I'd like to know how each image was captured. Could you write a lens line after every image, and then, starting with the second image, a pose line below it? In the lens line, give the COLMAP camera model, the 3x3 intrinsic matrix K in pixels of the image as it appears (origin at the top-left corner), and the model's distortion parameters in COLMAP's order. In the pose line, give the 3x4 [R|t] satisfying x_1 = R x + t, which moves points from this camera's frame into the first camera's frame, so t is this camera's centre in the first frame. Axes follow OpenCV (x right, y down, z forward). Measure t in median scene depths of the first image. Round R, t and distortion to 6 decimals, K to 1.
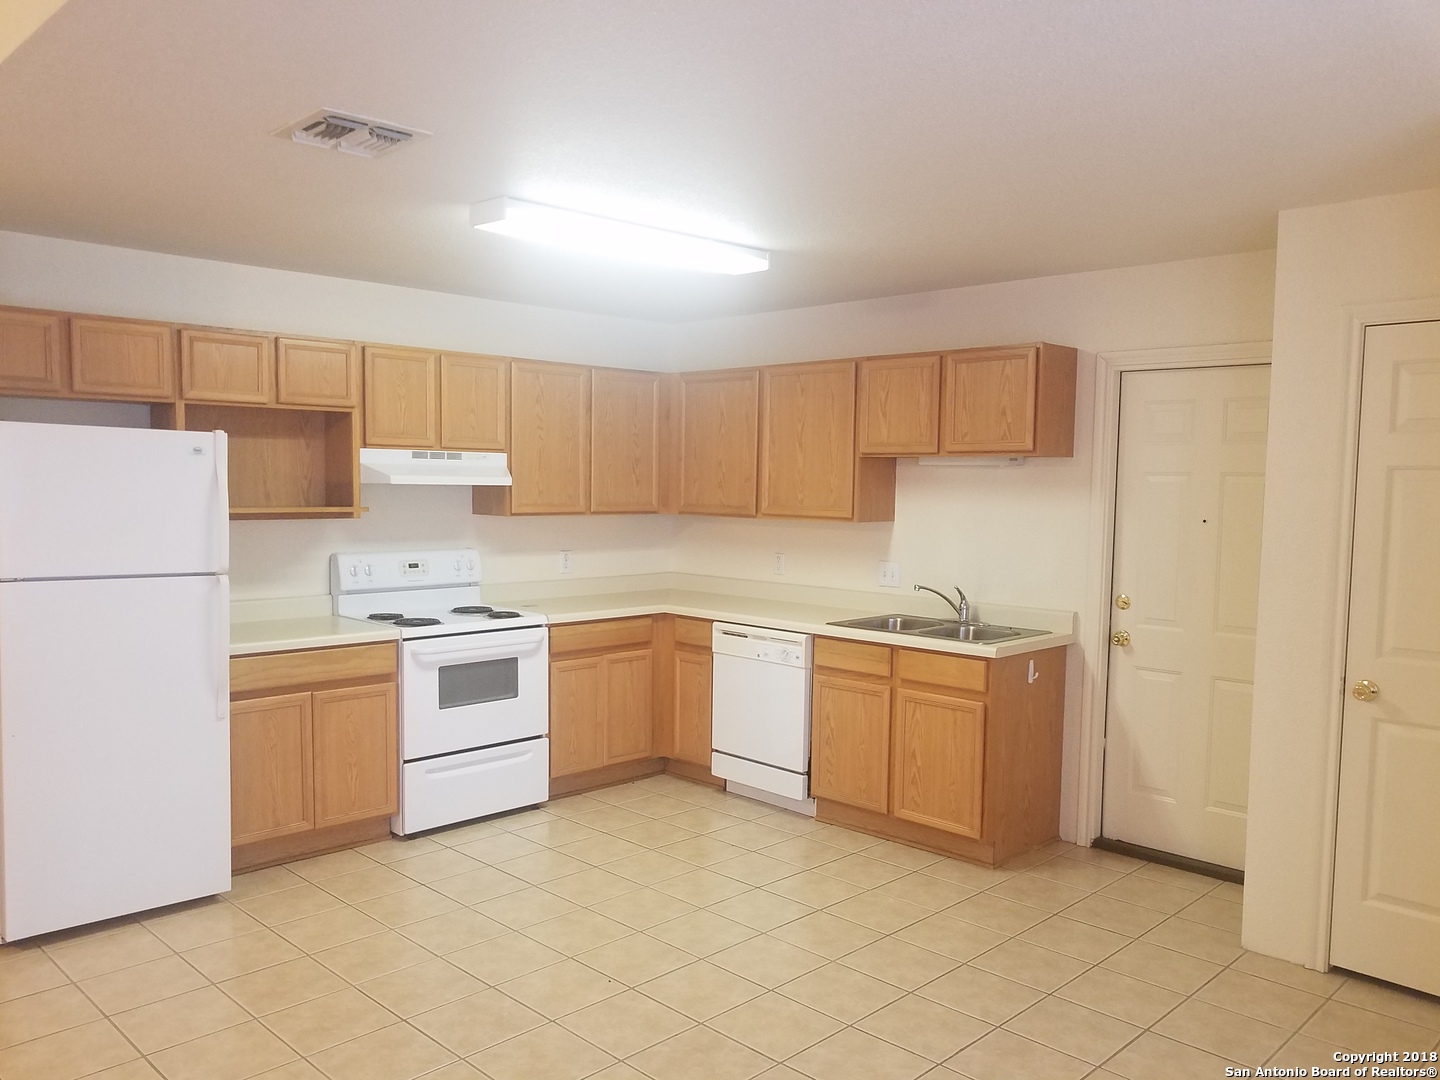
lens RADIAL K [[1108.5, 0, 719.2], [0, 1108.5, 566.6], [0, 0, 1]] dist [0.002126, -0.000289]
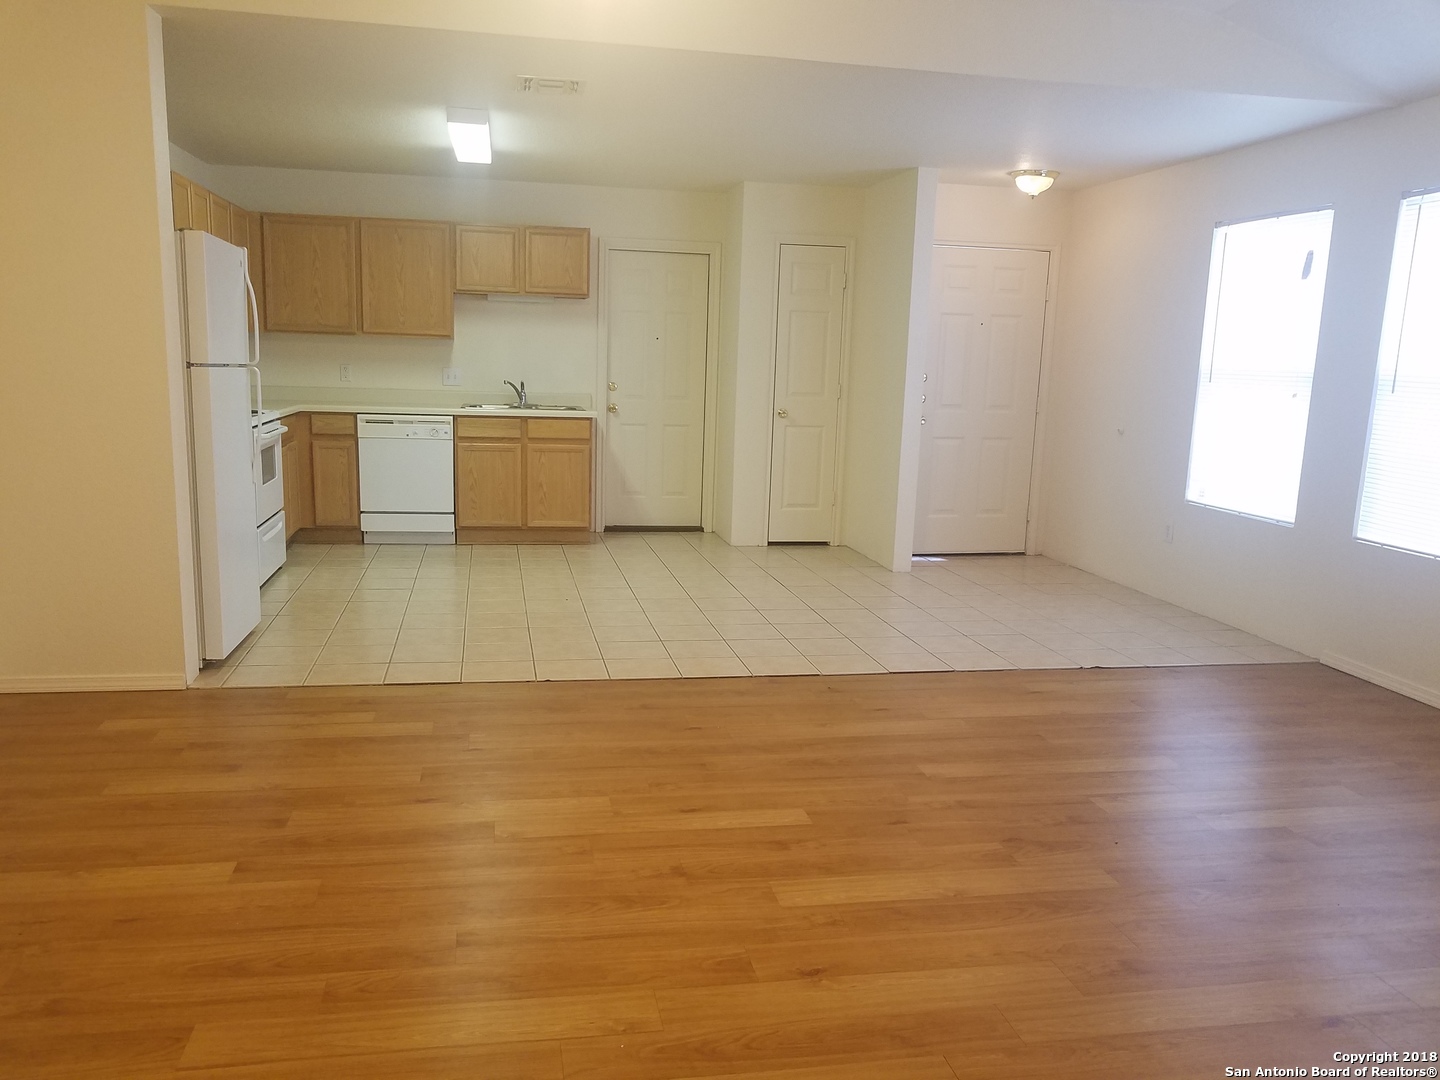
lens RADIAL K [[1123.1, 0, 720.0], [0, 1123.1, 540.0], [0, 0, 1]] dist [-0.007805, -0.007487]
pose [[0.562598, -0.131239, 0.816247, -0.942397], [0.041877, 0.990576, 0.130405, 0.045488], [-0.825669, -0.039183, 0.562792, -0.116515]]
